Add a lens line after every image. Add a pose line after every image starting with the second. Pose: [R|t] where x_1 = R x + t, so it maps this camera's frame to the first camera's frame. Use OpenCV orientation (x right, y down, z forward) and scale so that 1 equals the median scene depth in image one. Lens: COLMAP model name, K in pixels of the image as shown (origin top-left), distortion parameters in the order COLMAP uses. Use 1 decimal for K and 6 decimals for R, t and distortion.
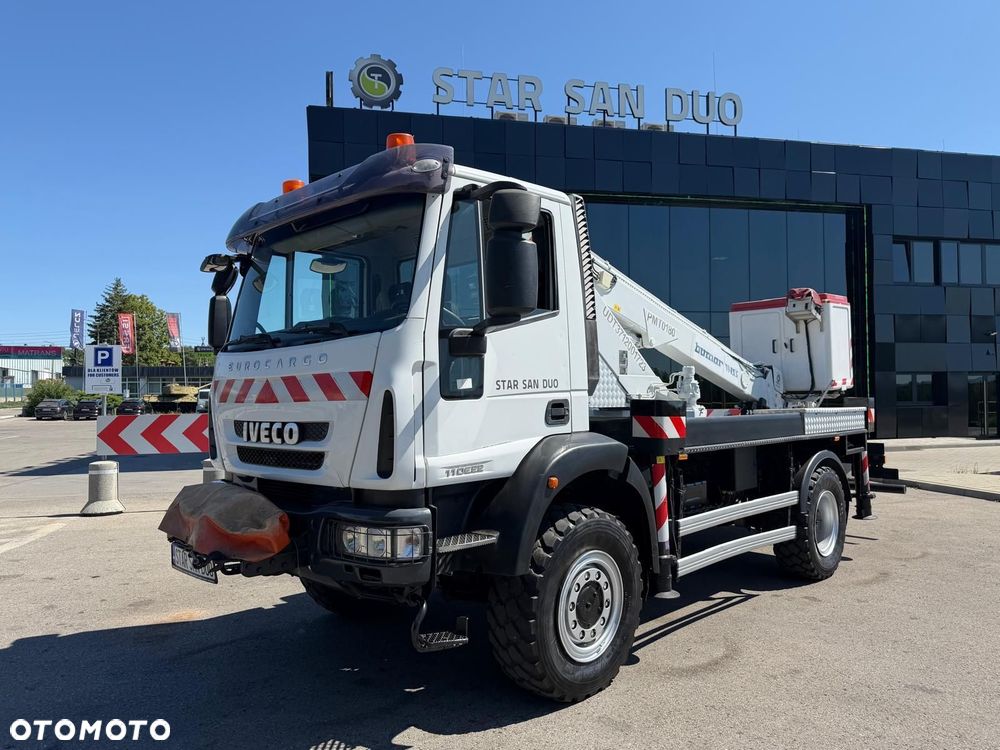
lens RADIAL K [[694.2, 0, 499.7], [0, 694.2, 371.4], [0, 0, 1]] dist [0.046050, -0.052429]
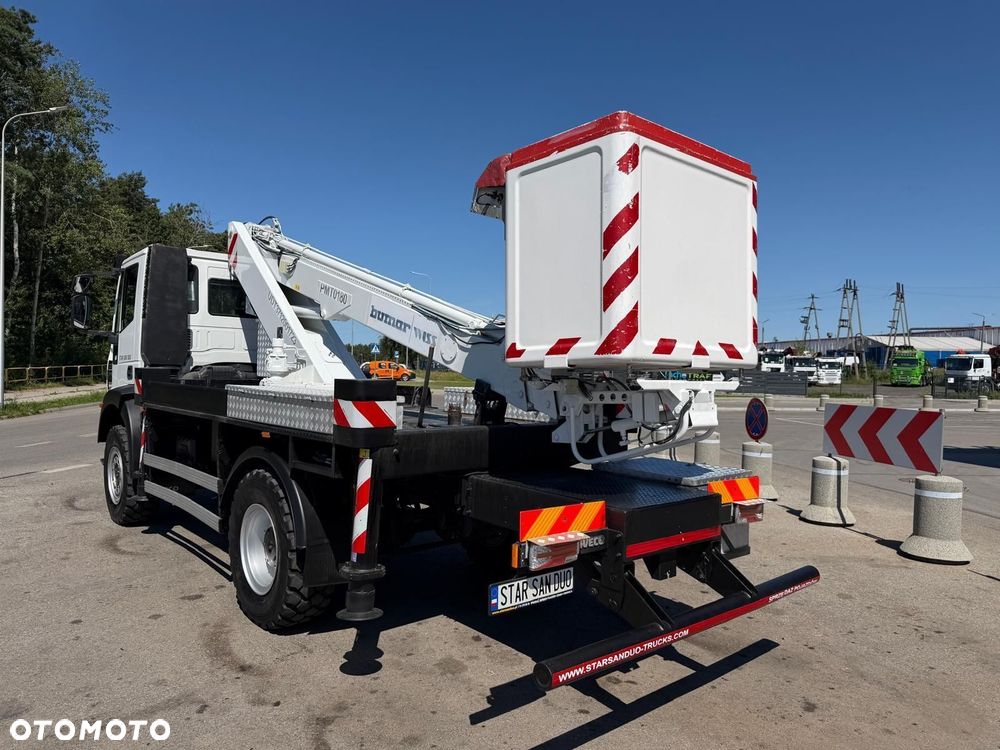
lens RADIAL K [[694.2, 0, 503.6], [0, 694.2, 379.6], [0, 0, 1]] dist [0.046050, -0.052429]
pose [[-0.071959, 0.019485, -0.997217, 1.038616], [0.014280, 0.999727, 0.018504, 0.030814], [0.997305, -0.012908, -0.072217, 1.163578]]
